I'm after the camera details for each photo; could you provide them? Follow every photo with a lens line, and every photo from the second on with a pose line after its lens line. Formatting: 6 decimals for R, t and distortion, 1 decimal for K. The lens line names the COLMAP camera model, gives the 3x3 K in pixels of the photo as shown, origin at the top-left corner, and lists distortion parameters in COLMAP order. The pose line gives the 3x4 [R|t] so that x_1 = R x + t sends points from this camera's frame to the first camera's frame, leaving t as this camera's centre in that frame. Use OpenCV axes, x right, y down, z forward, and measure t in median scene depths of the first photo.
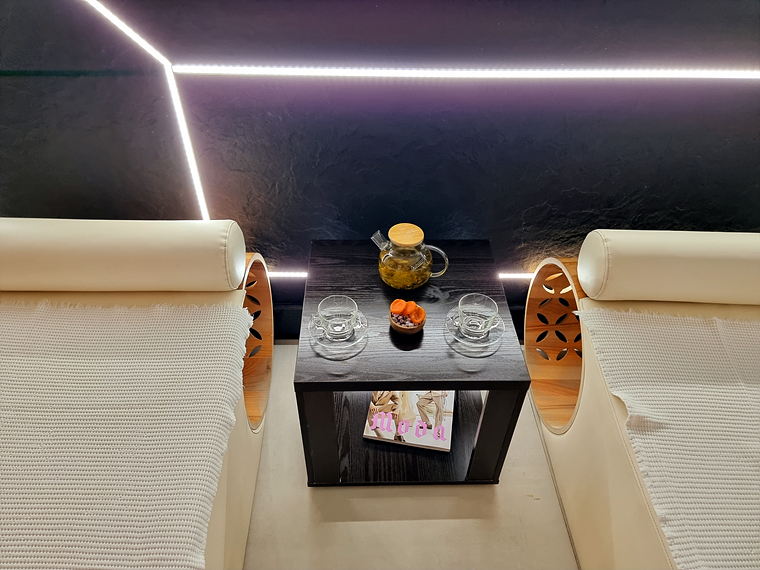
lens RADIAL K [[523.5, 0, 378.5], [0, 523.5, 283.0], [0, 0, 1]] dist [0.068674, -0.044624]
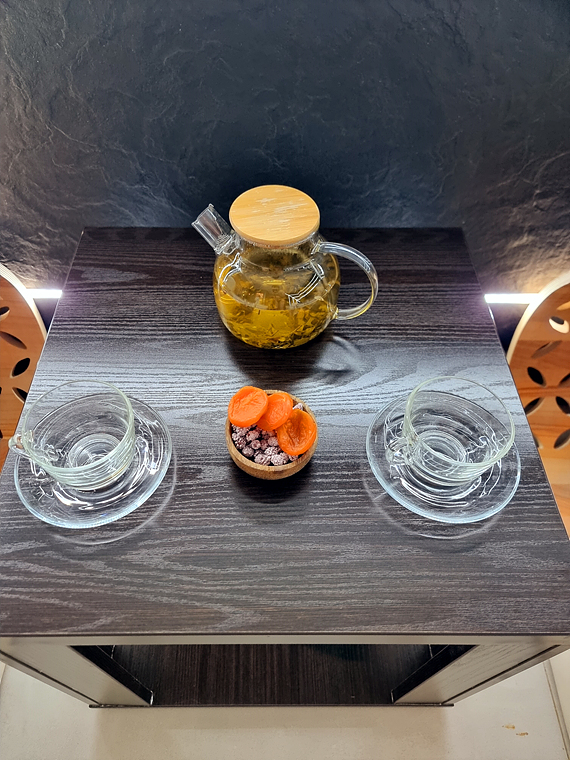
lens RADIAL K [[523.5, 0, 269.3], [0, 523.5, 375.8], [0, 0, 1]] dist [0.068674, -0.044624]
pose [[0.999676, 0.009583, -0.023591, 0.052001], [-0.004897, 0.981542, 0.191186, -0.043506], [0.024988, -0.191008, 0.981270, 0.517981]]
